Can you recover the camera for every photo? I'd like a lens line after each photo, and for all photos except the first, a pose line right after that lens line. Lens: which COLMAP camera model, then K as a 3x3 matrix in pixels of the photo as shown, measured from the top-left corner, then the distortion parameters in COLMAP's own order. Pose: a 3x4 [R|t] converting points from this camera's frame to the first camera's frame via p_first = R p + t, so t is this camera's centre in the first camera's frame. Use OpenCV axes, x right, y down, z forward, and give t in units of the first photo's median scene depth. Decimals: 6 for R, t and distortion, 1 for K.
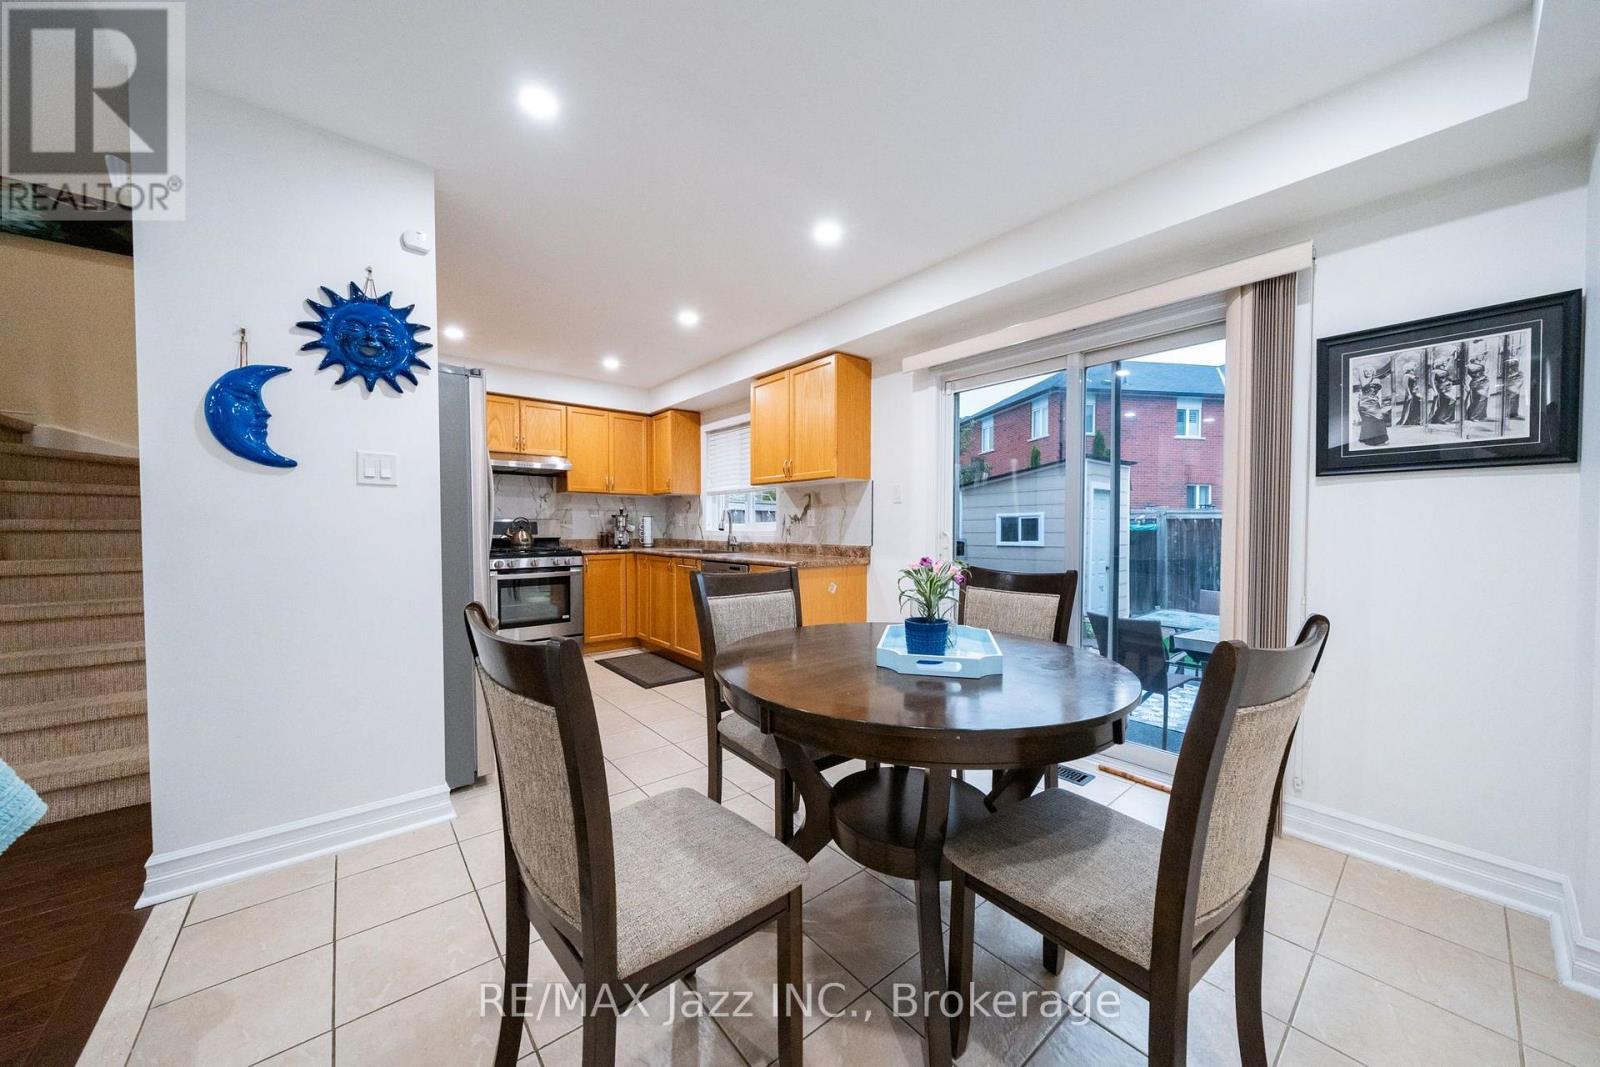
lens RADIAL K [[543.9, 0, 796.9], [0, 543.9, 542.6], [0, 0, 1]] dist [-0.001320, -0.000053]
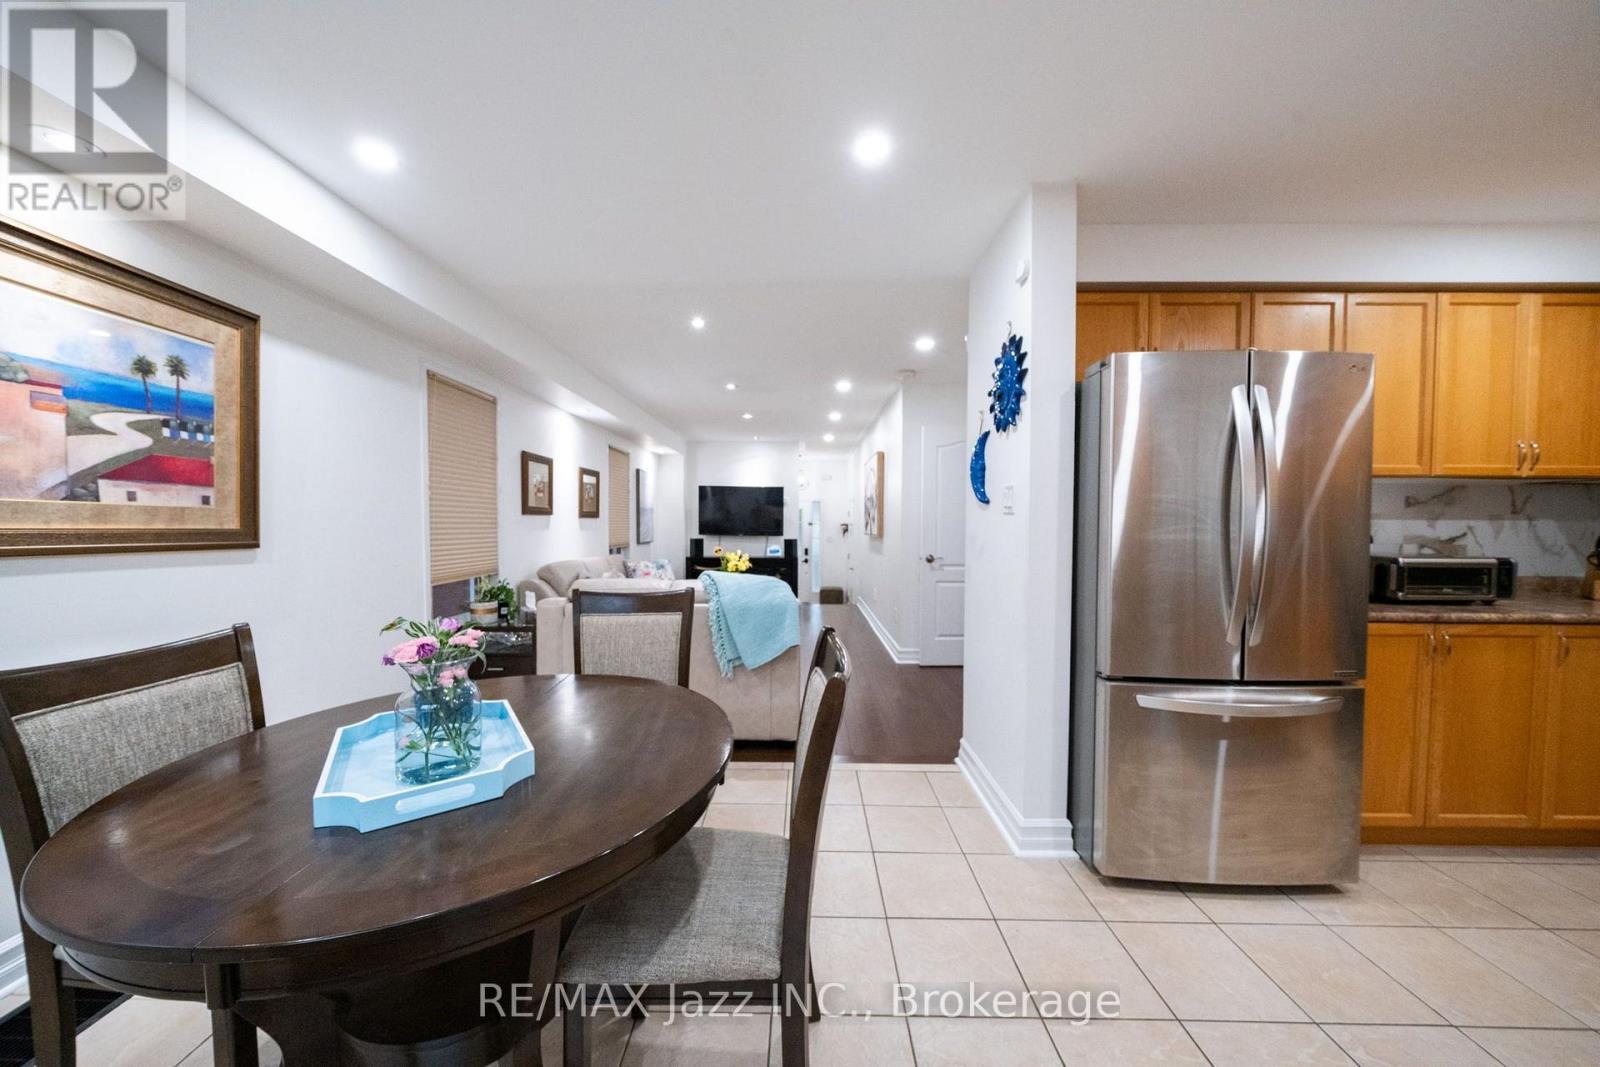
lens RADIAL K [[550.4, 0, 795.3], [0, 550.4, 531.5], [0, 0, 1]] dist [-0.000472, -0.000038]
pose [[-0.654310, 0.008689, -0.756177, 0.155721], [-0.027176, 0.999018, 0.034994, -0.040215], [0.755738, 0.043446, -0.653431, 0.591829]]
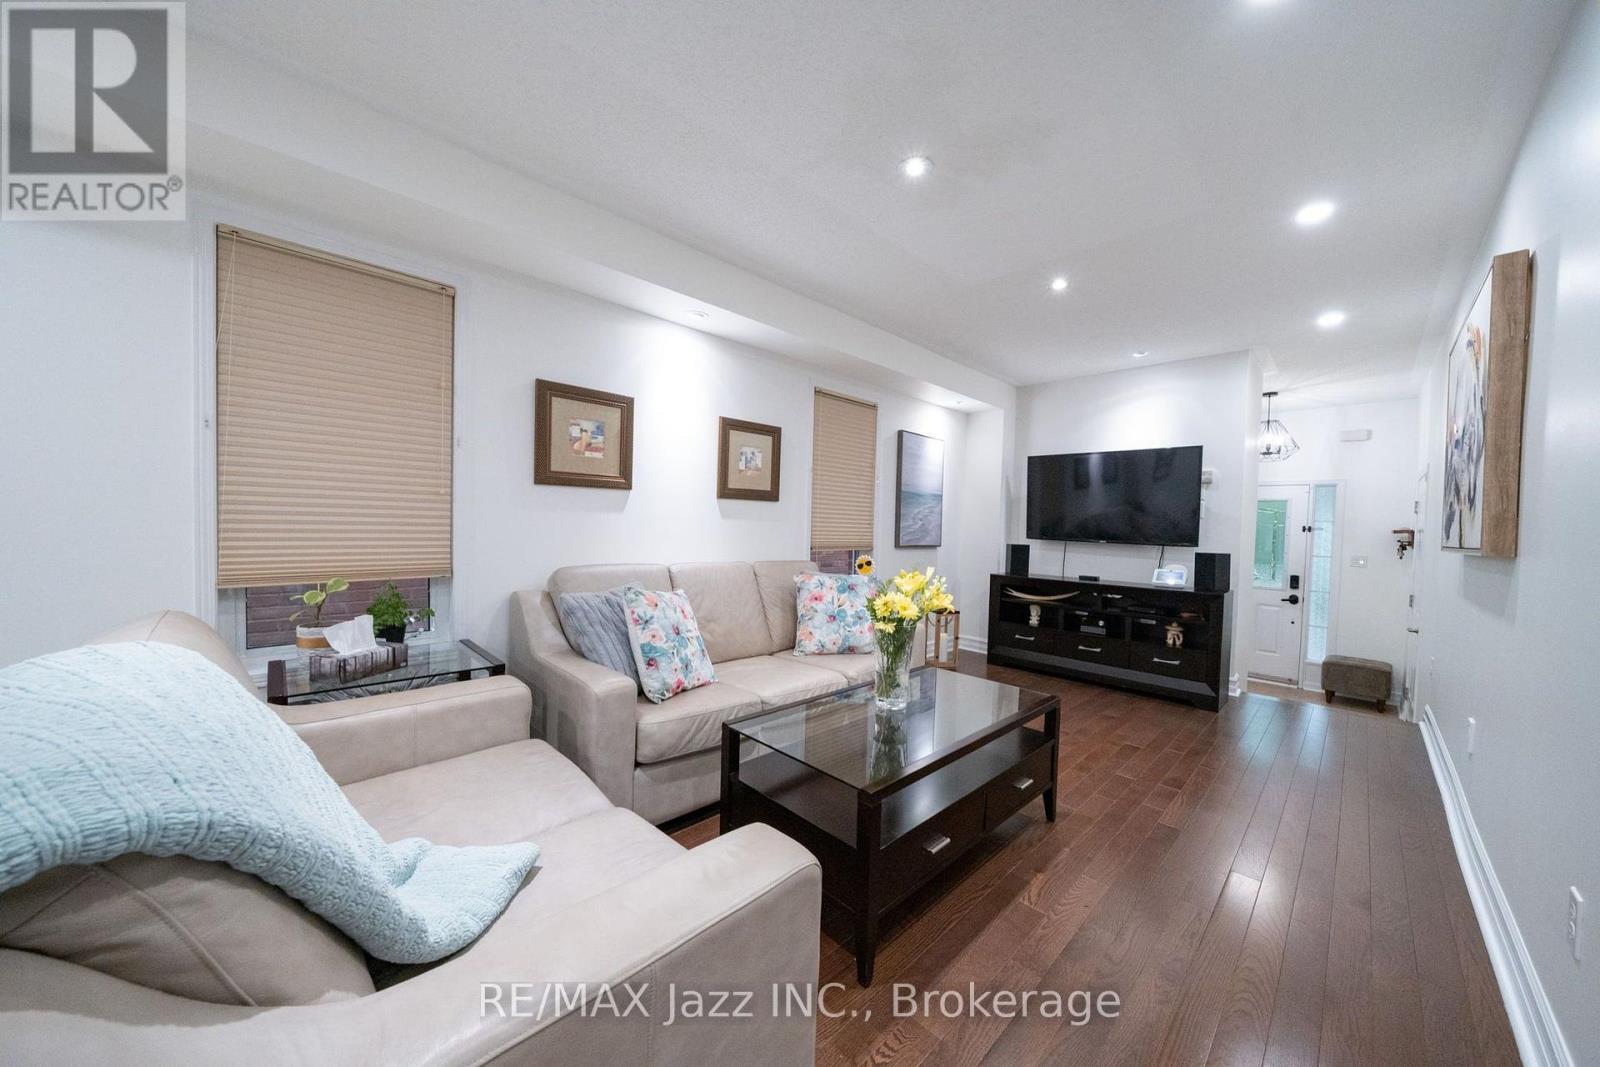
lens RADIAL K [[544.9, 0, 779.8], [0, 544.9, 537.1], [0, 0, 1]] dist [-0.017478, -0.000039]
pose [[-0.998555, -0.025756, -0.047173, -0.453753], [-0.028542, 0.997827, 0.059378, -0.010353], [0.045541, 0.060639, -0.997120, 0.225441]]
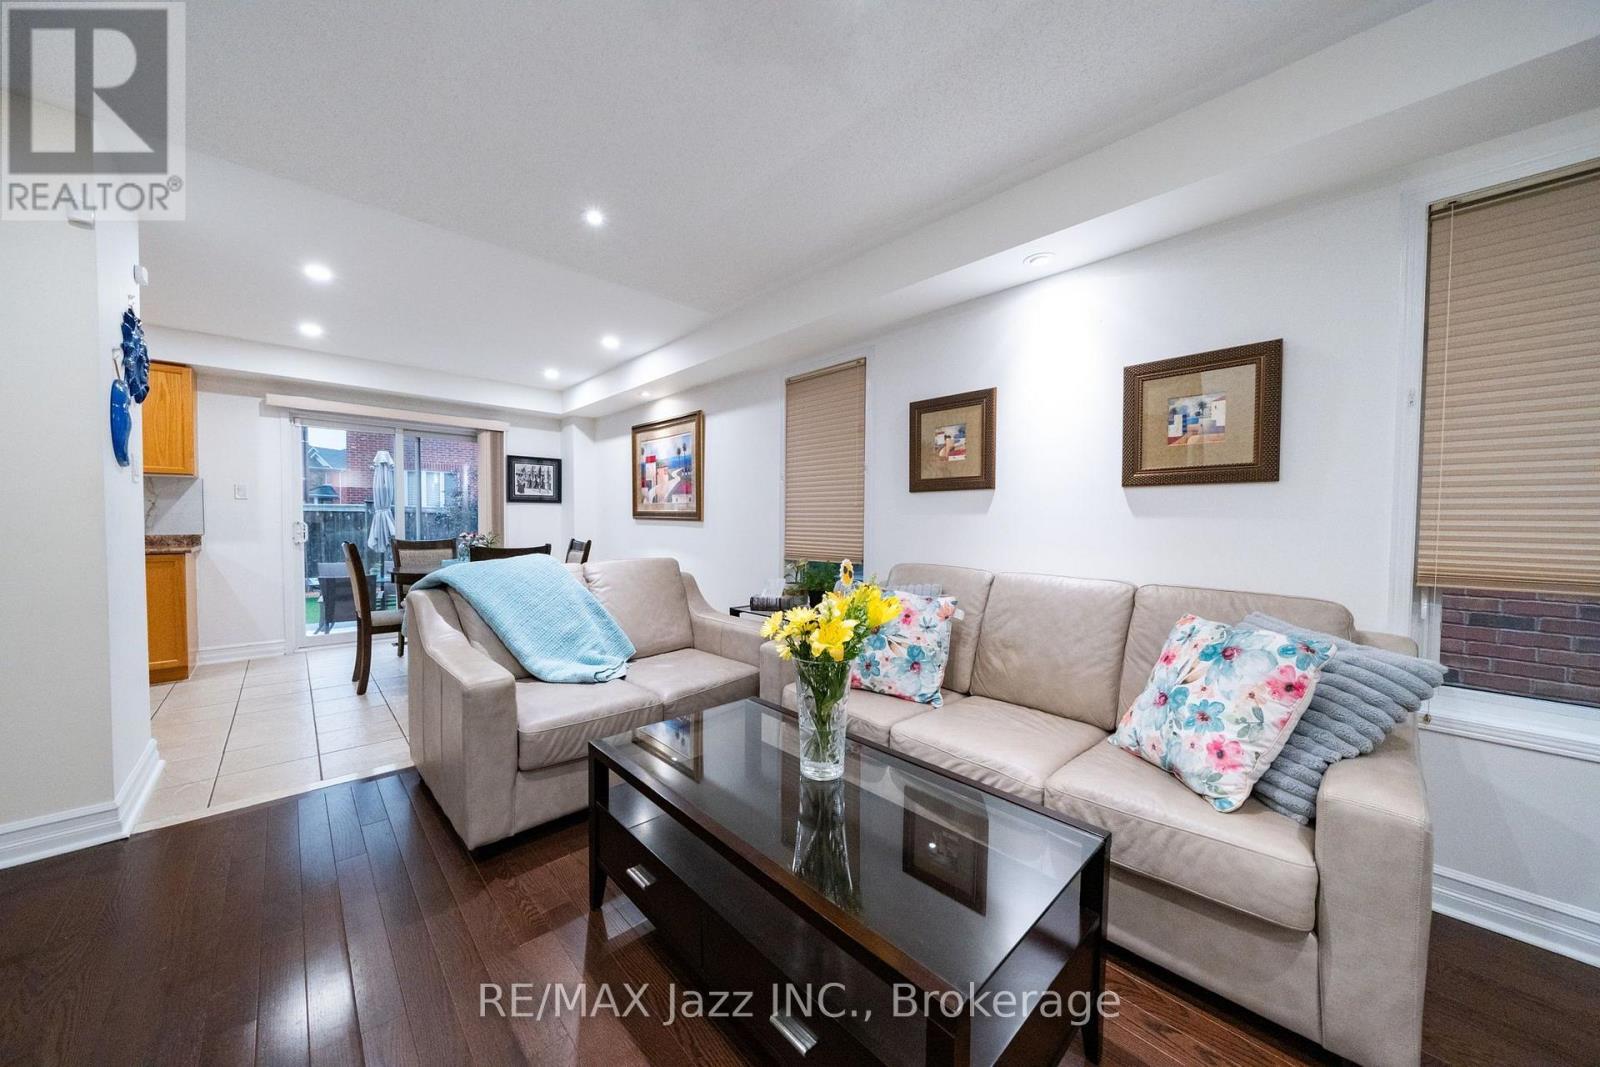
lens RADIAL K [[547.5, 0, 808.2], [0, 547.5, 534.2], [0, 0, 1]] dist [-0.000749, -0.000082]
pose [[-0.063440, -0.023070, 0.997719, -0.868648], [0.024447, 0.999397, 0.024663, 0.006231], [-0.997686, 0.025955, -0.062838, -0.170411]]
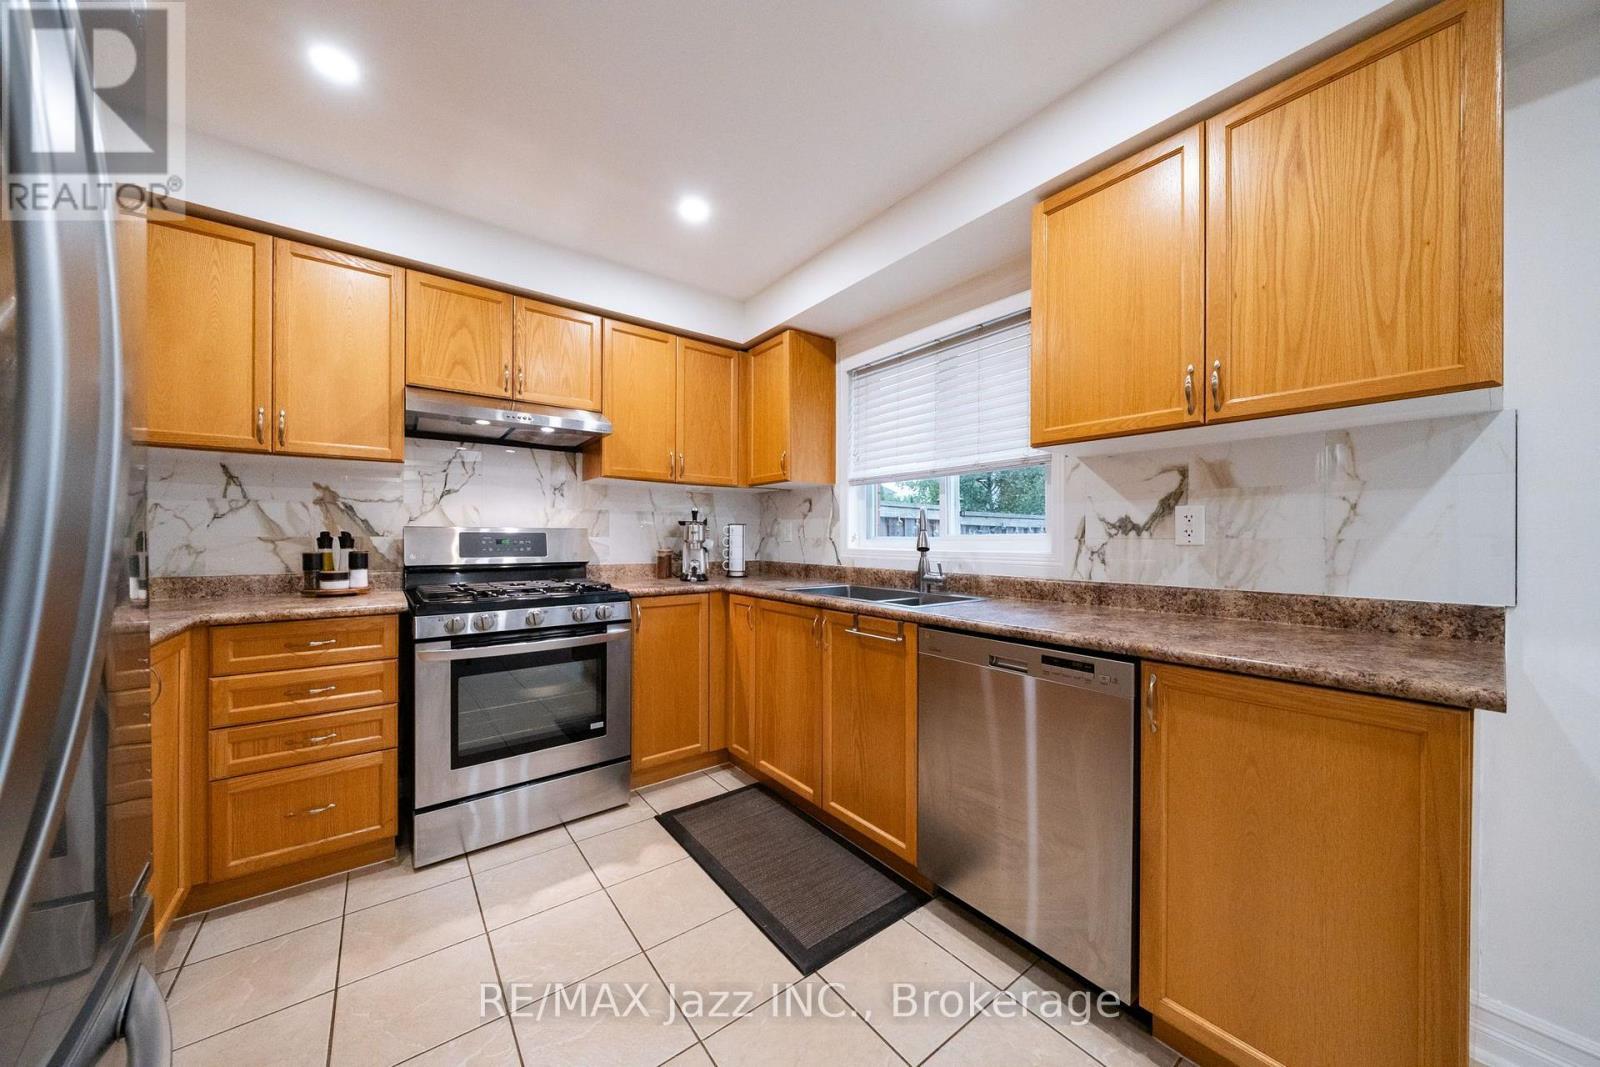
lens RADIAL K [[543.9, 0, 796.9], [0, 543.9, 542.6], [0, 0, 1]] dist [-0.001320, -0.000053]
pose [[0.999037, 0.002049, -0.043839, -0.220920], [-0.003030, 0.999746, -0.022323, -0.018587], [0.043782, 0.022434, 0.998789, 0.507369]]
